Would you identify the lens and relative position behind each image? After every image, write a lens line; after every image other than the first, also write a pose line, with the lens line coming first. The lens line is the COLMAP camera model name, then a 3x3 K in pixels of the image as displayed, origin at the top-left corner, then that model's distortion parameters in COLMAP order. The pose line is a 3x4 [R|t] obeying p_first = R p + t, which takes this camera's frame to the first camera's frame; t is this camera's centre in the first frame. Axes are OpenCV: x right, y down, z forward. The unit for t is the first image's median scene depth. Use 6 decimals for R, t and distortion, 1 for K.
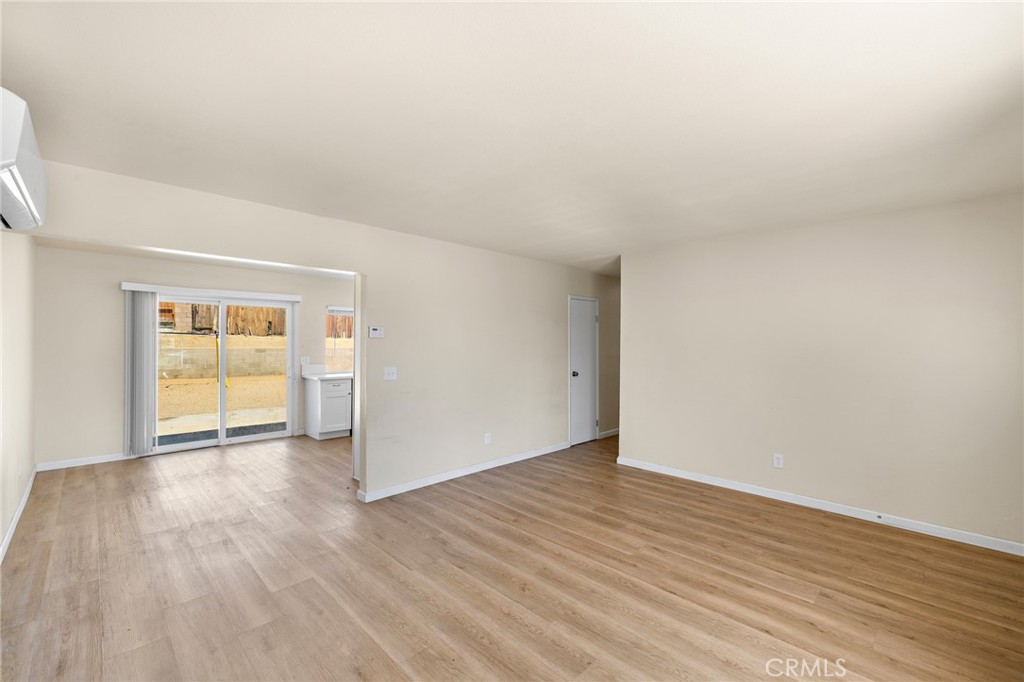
lens RADIAL K [[431.4, 0, 507.9], [0, 431.4, 342.3], [0, 0, 1]] dist [-0.000012, 0.000460]
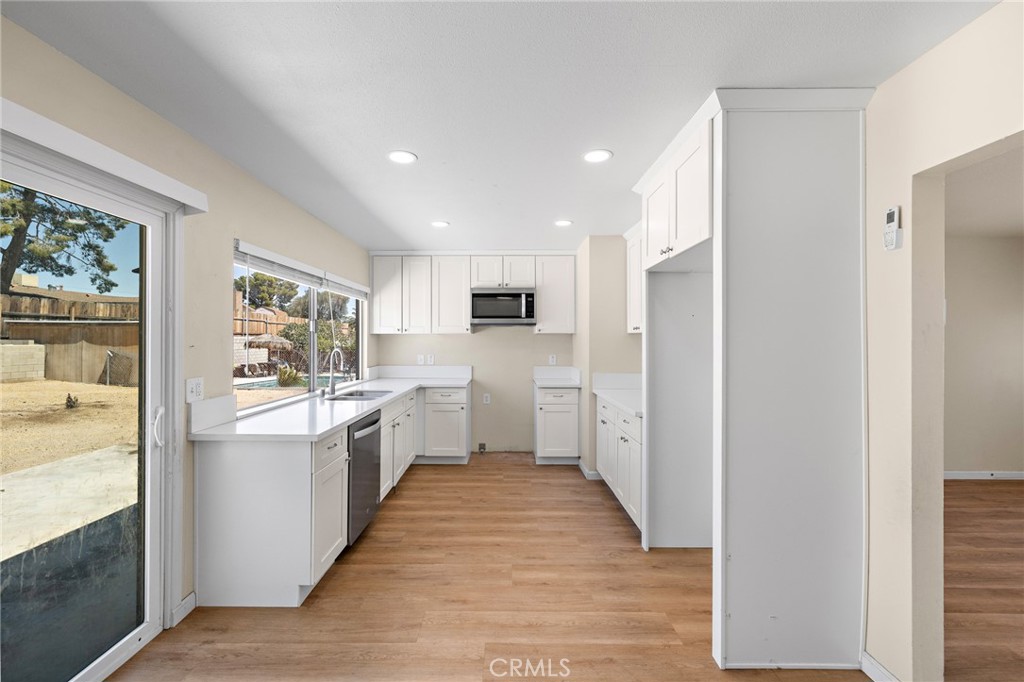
lens RADIAL K [[431.4, 0, 510.6], [0, 431.4, 337.5], [0, 0, 1]] dist [-0.000012, 0.000460]
pose [[0.696468, 0.001229, 0.717587, -0.559576], [-0.002346, 0.999997, 0.000564, 0.000920], [-0.717584, -0.002077, 0.696469, 0.606224]]
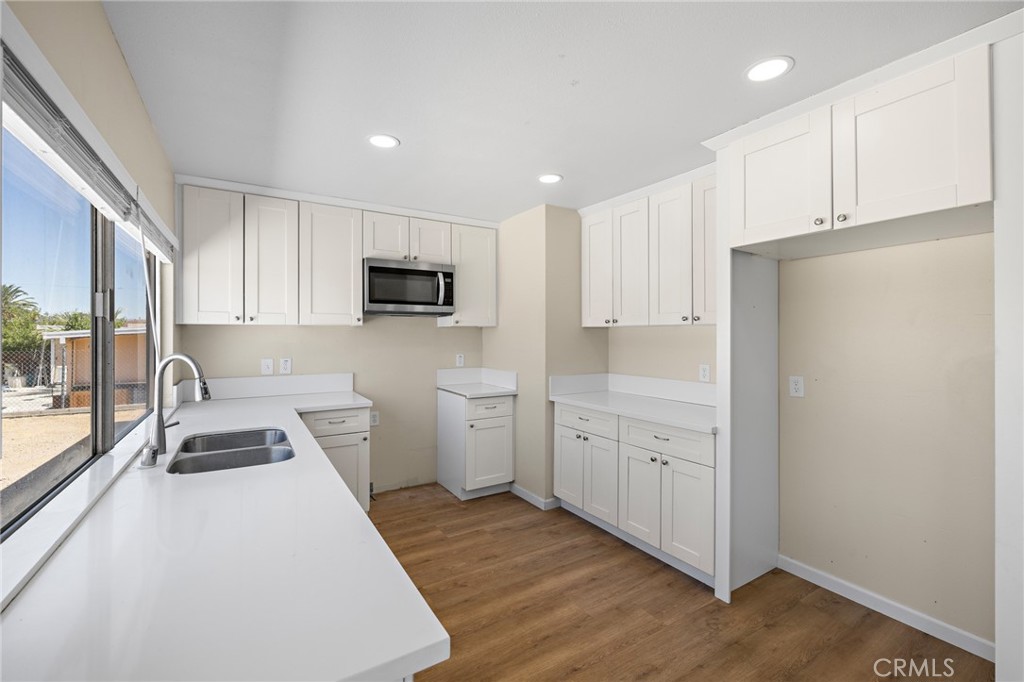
lens RADIAL K [[431.4, 0, 508.6], [0, 431.4, 333.3], [0, 0, 1]] dist [-0.000012, 0.000460]
pose [[0.221852, -0.001034, 0.975080, -0.524162], [-0.005390, 0.999983, 0.002286, 0.001731], [-0.975065, -0.005763, 0.221843, 0.912902]]
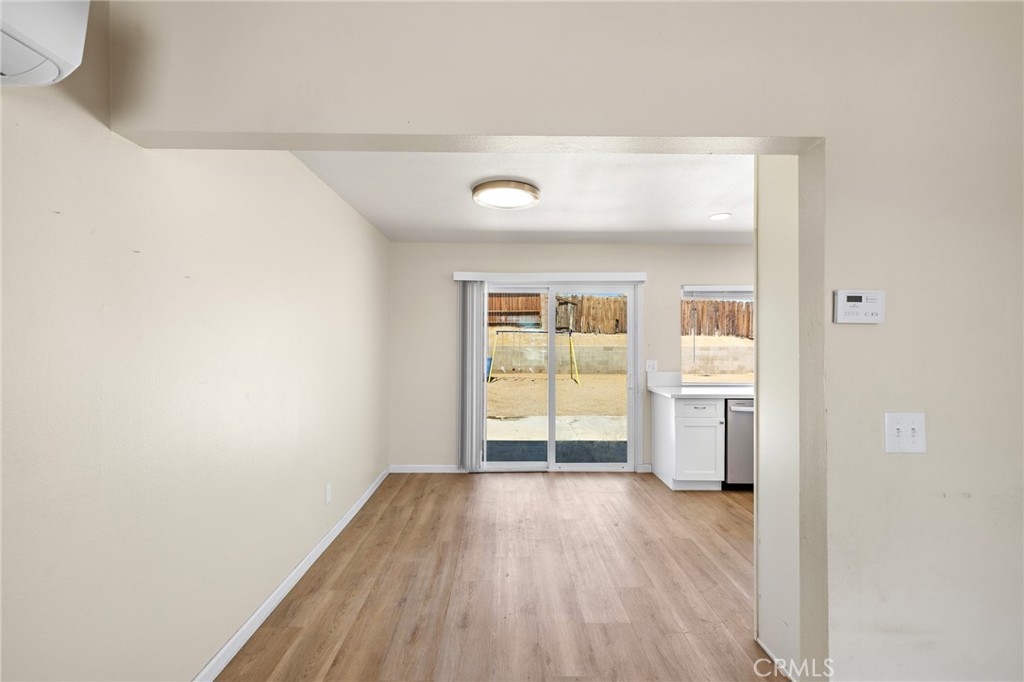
lens RADIAL K [[431.4, 0, 507.3], [0, 431.4, 337.4], [0, 0, 1]] dist [-0.000012, 0.000460]
pose [[0.724597, -0.006072, -0.689146, -0.165566], [0.001133, 0.999970, -0.007620, 0.001626], [0.689172, 0.004741, 0.724583, 0.347844]]
